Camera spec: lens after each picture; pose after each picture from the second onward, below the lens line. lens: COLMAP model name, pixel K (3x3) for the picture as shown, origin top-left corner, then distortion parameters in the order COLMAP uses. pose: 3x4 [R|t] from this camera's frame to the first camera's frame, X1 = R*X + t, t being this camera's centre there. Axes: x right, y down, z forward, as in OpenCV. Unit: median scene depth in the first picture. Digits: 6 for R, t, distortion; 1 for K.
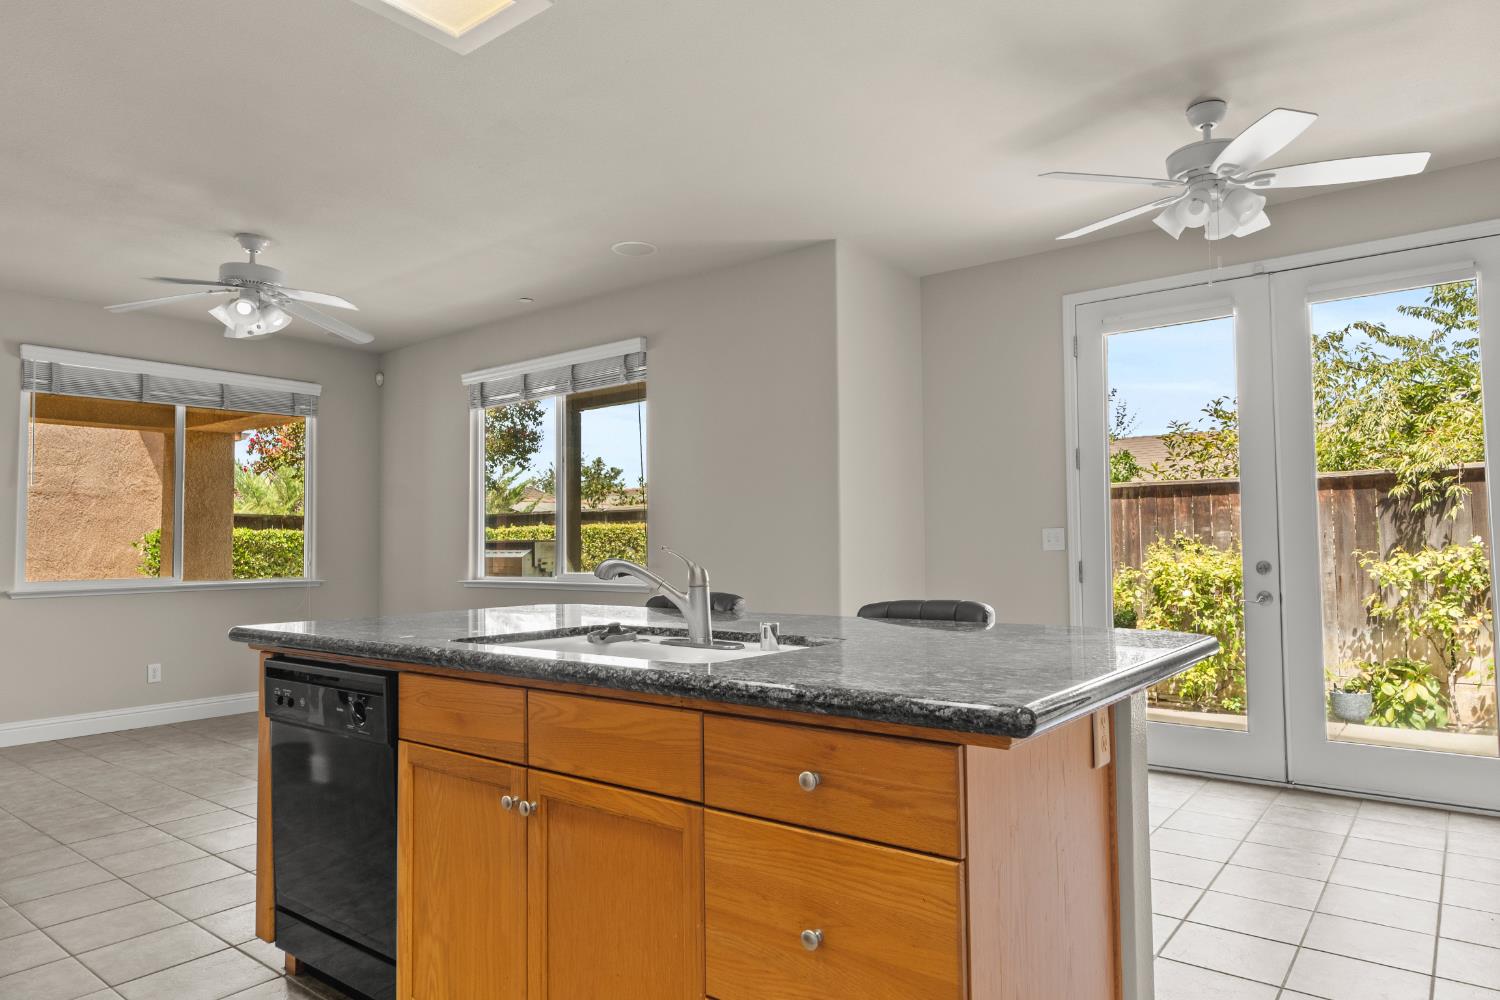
lens RADIAL K [[921.7, 0, 750.0], [0, 921.7, 500.0], [0, 0, 1]] dist [-0.001749, 0.002378]
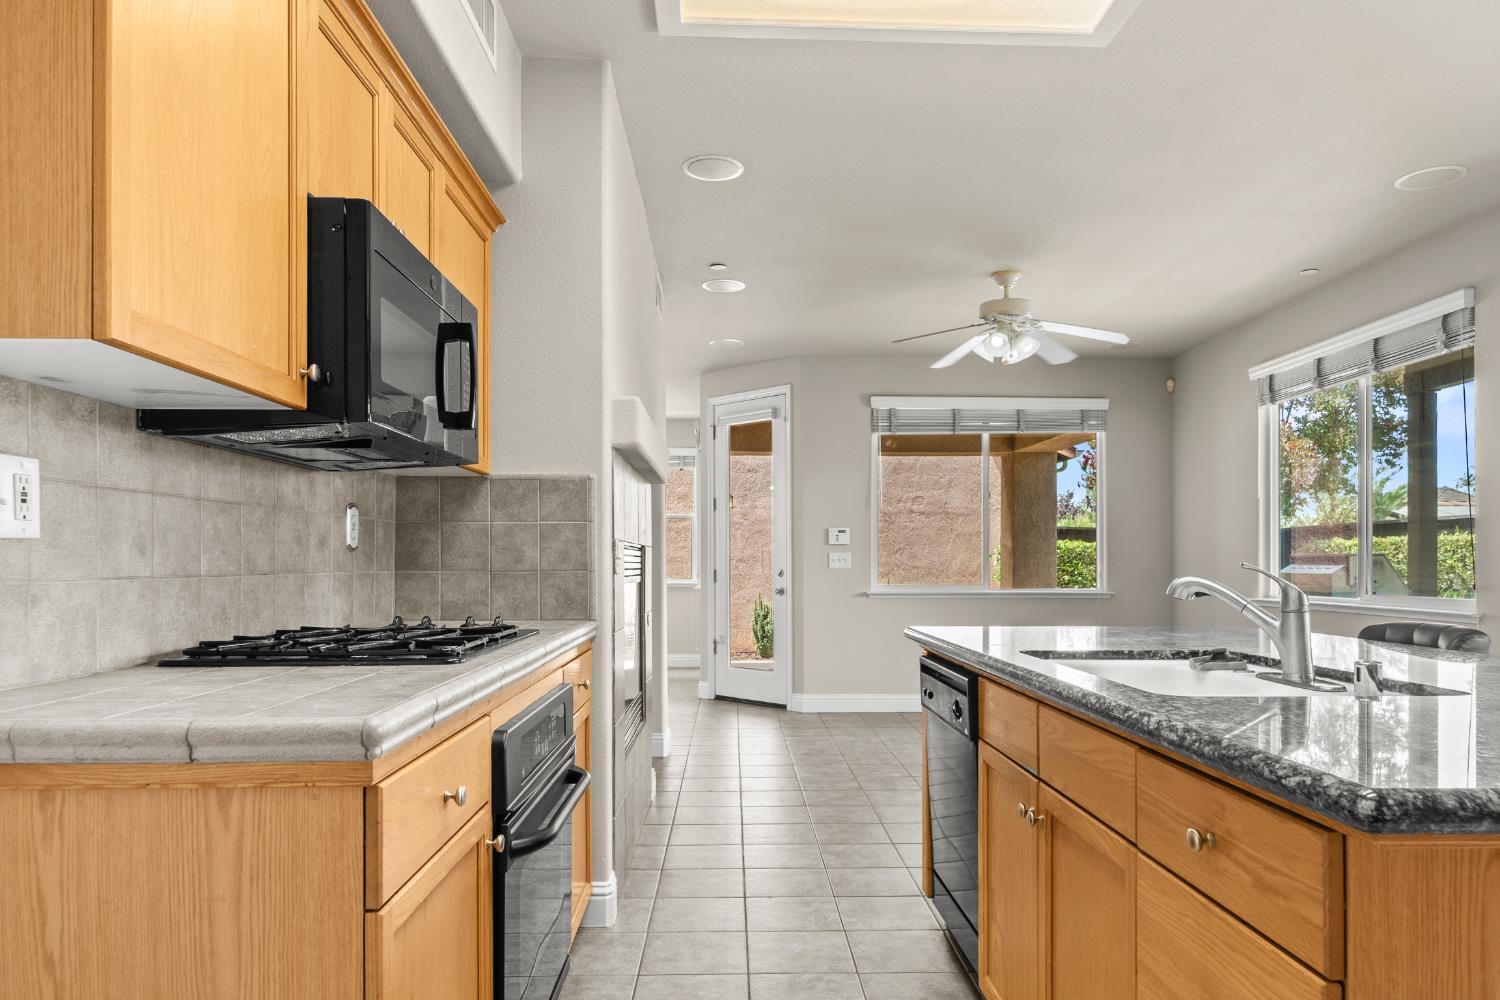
lens RADIAL K [[956.4, 0, 753.1], [0, 956.4, 555.7], [0, 0, 1]] dist [0.002222, 0.001519]
pose [[0.641504, 0.006384, -0.767093, 0.108878], [0.029522, 0.999019, 0.033003, 0.000429], [0.766551, -0.043818, 0.640686, 0.030649]]
